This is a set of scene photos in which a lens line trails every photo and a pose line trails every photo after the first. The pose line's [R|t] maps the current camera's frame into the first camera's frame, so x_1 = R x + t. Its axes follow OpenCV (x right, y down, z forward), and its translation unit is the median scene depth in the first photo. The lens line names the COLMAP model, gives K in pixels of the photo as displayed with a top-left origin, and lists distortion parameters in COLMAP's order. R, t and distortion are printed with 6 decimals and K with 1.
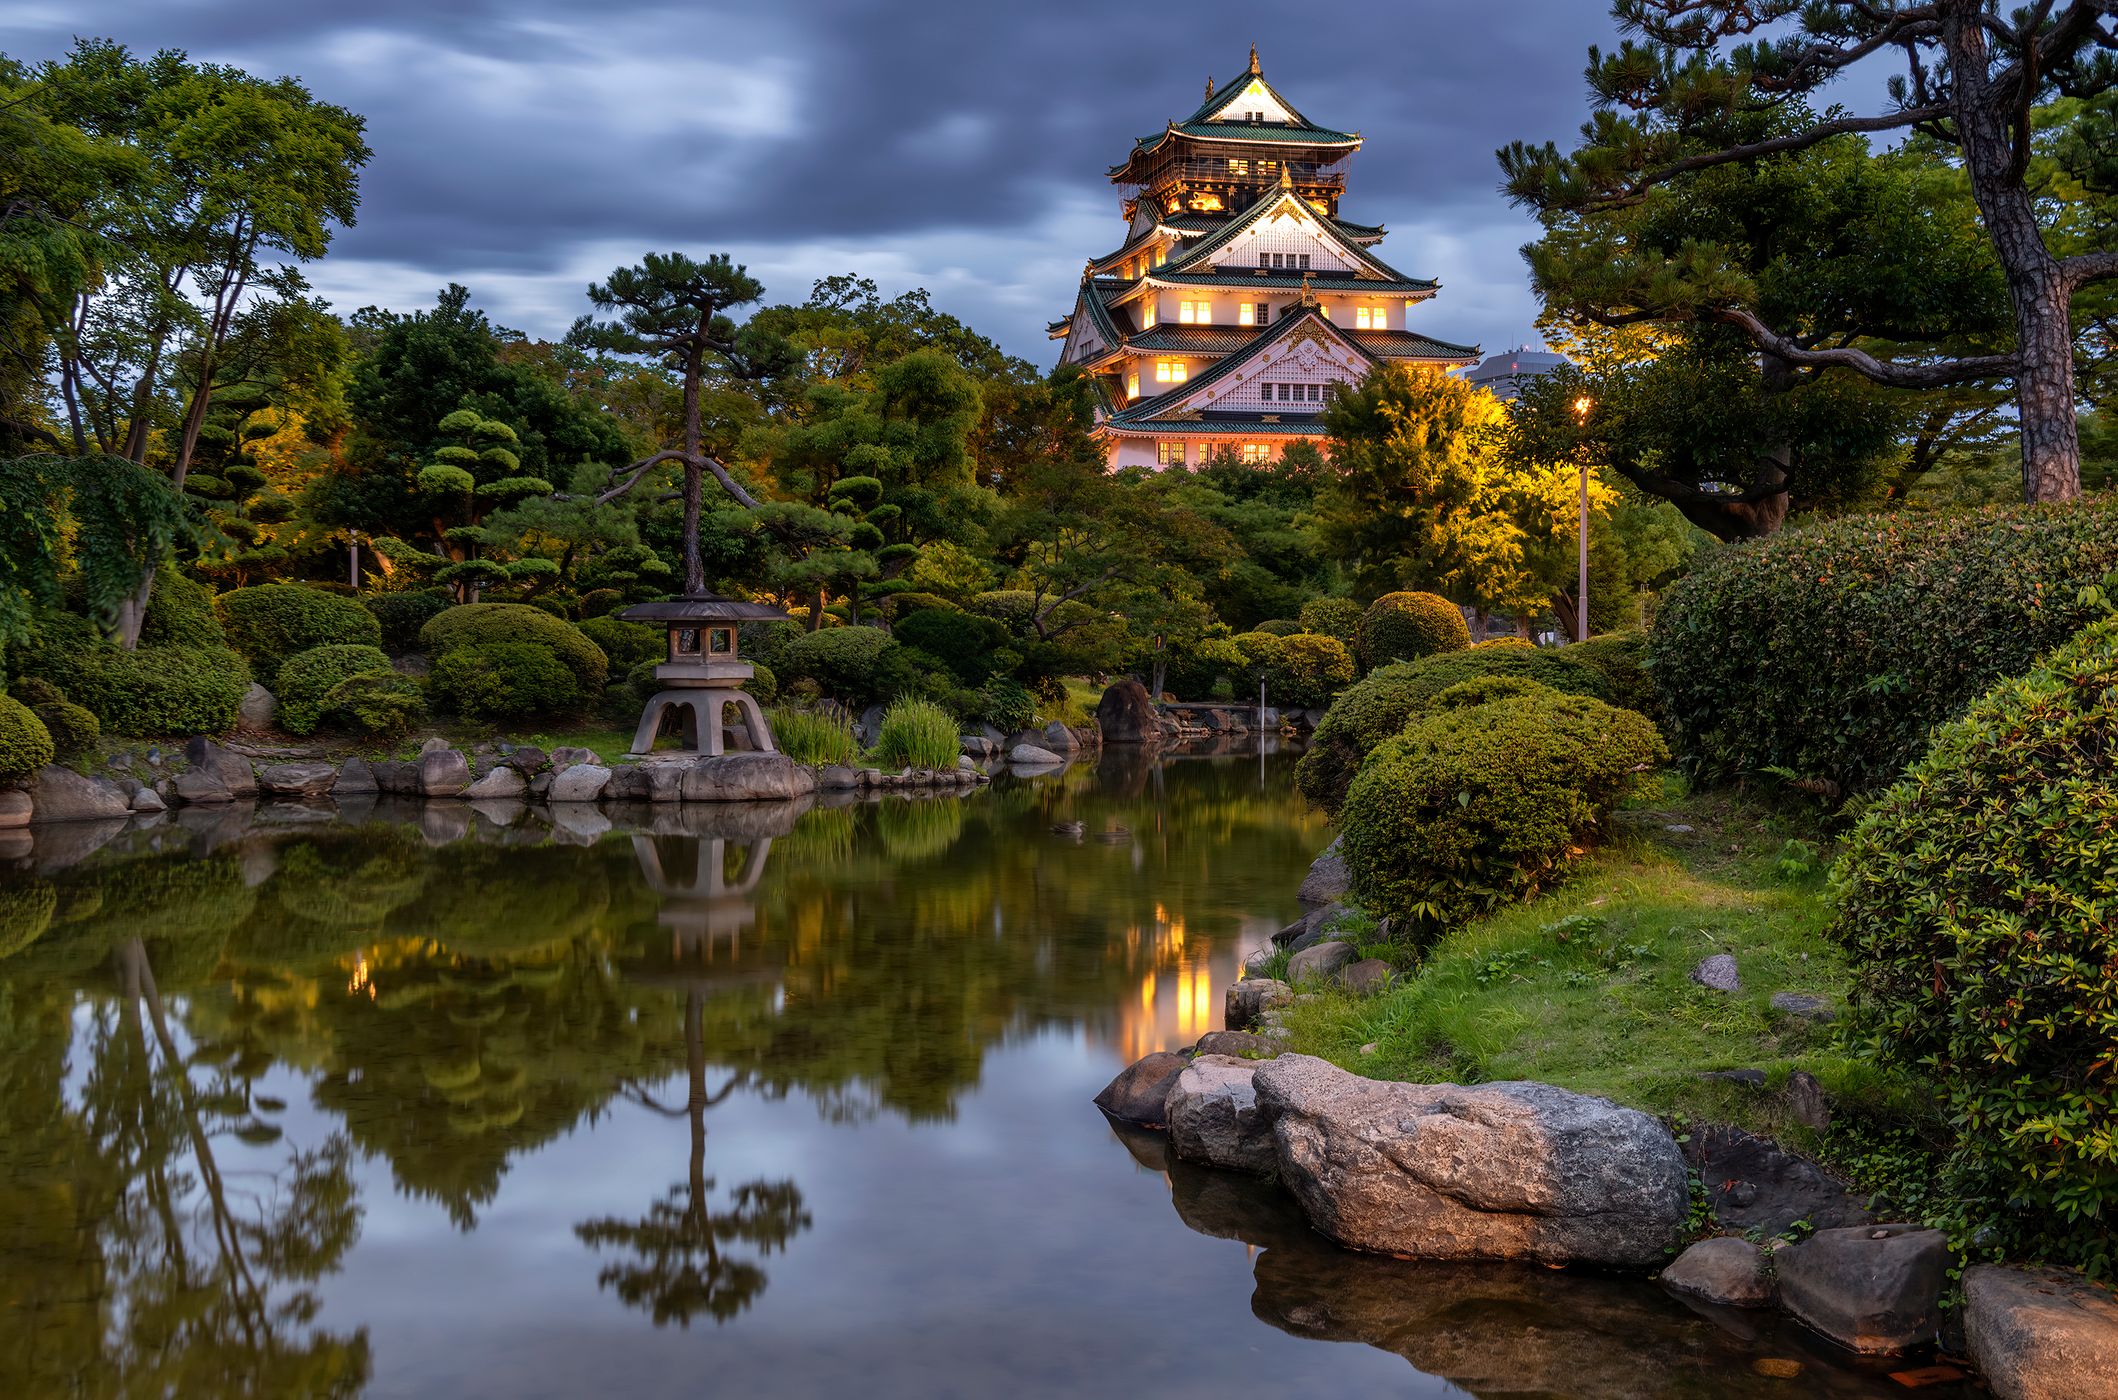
lens RADIAL K [[2028.6, 0, 936.0], [0, 2028.6, 721.1], [0, 0, 1]] dist [-0.005676, 0.000000]
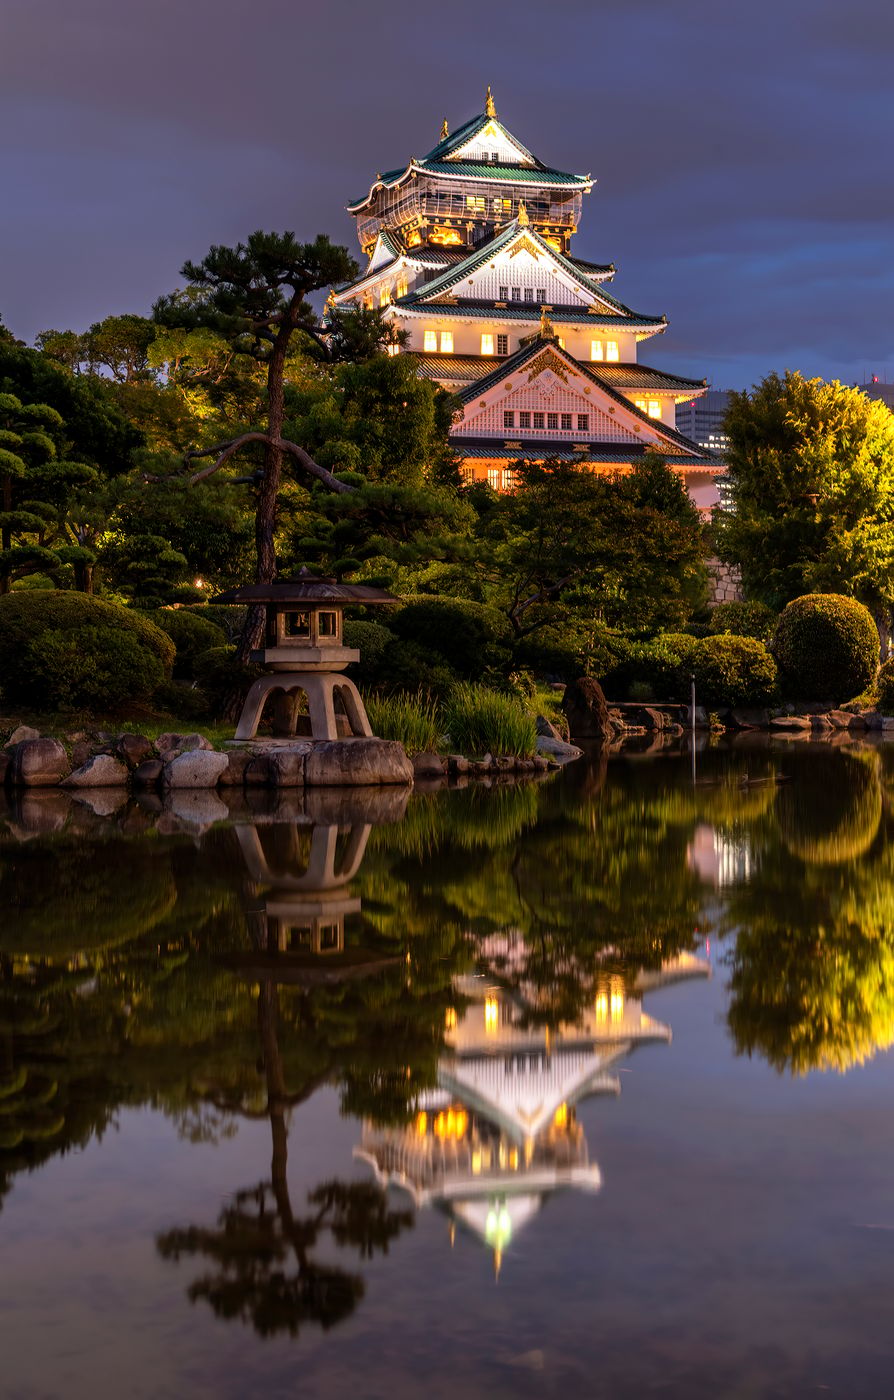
lens RADIAL K [[2002.6, 0, 471.8], [0, 2002.6, 633.2], [0, 0, 1]] dist [0.009638, 0.000000]
pose [[0.988153, -0.000815, 0.153472, -0.158828], [0.009188, 0.998507, -0.053854, 0.015126], [-0.153199, 0.054626, 0.986684, 0.027085]]
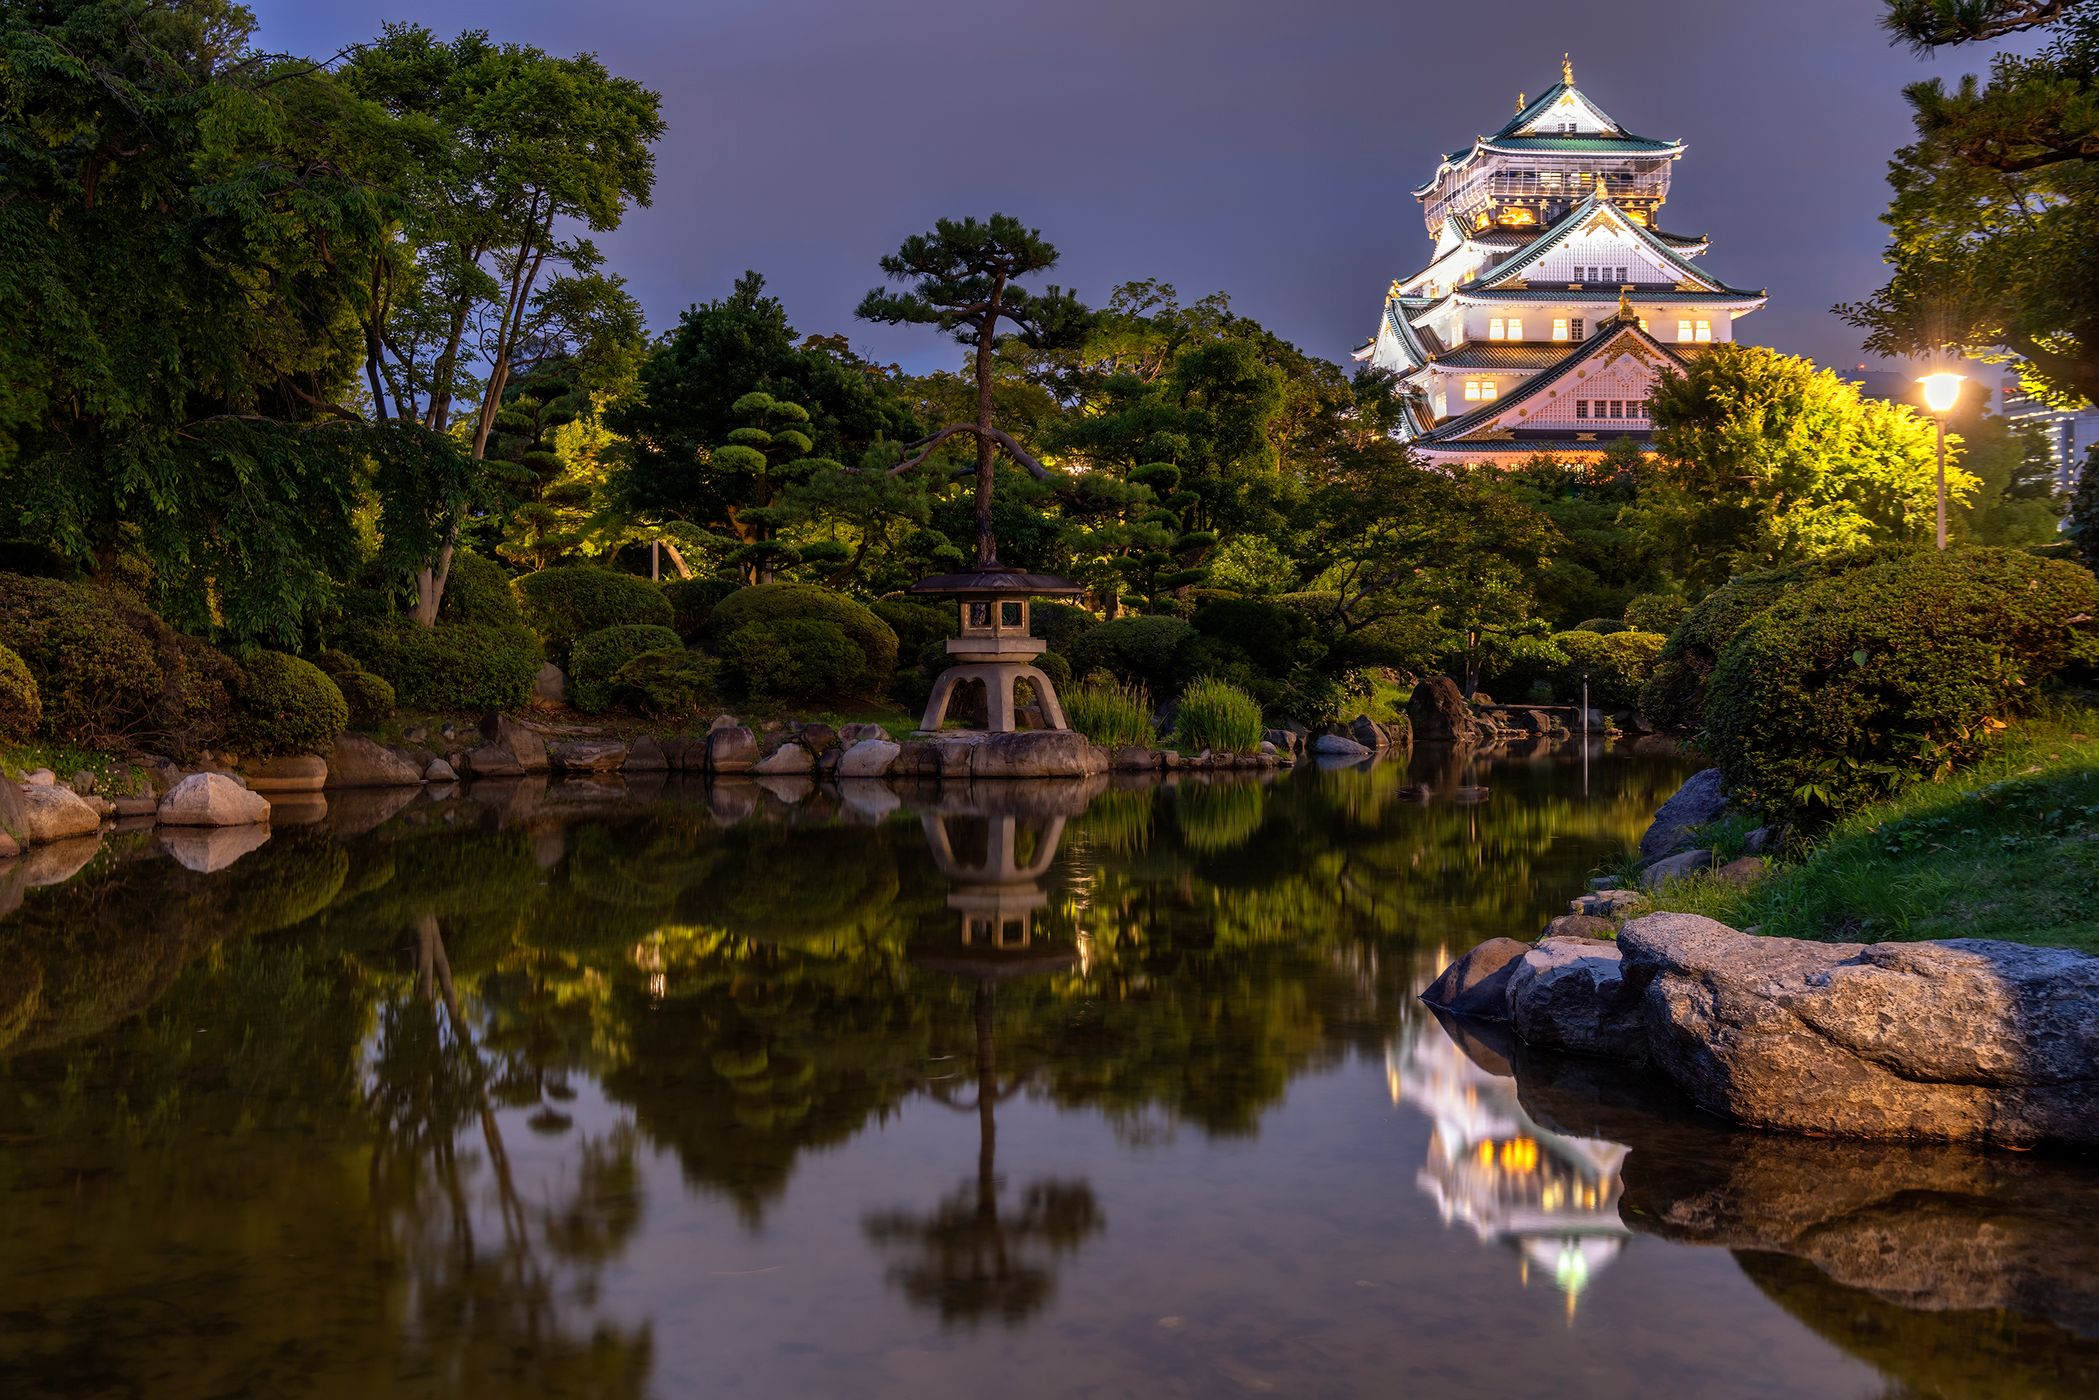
lens RADIAL K [[2044.3, 0, 971.3], [0, 2044.3, 677.5], [0, 0, 1]] dist [0.007598, 0.000000]
pose [[0.991700, -0.000272, -0.128576, -0.000179], [-0.004400, 0.999340, -0.036047, 0.022068], [0.128501, 0.036314, 0.991044, 0.026367]]
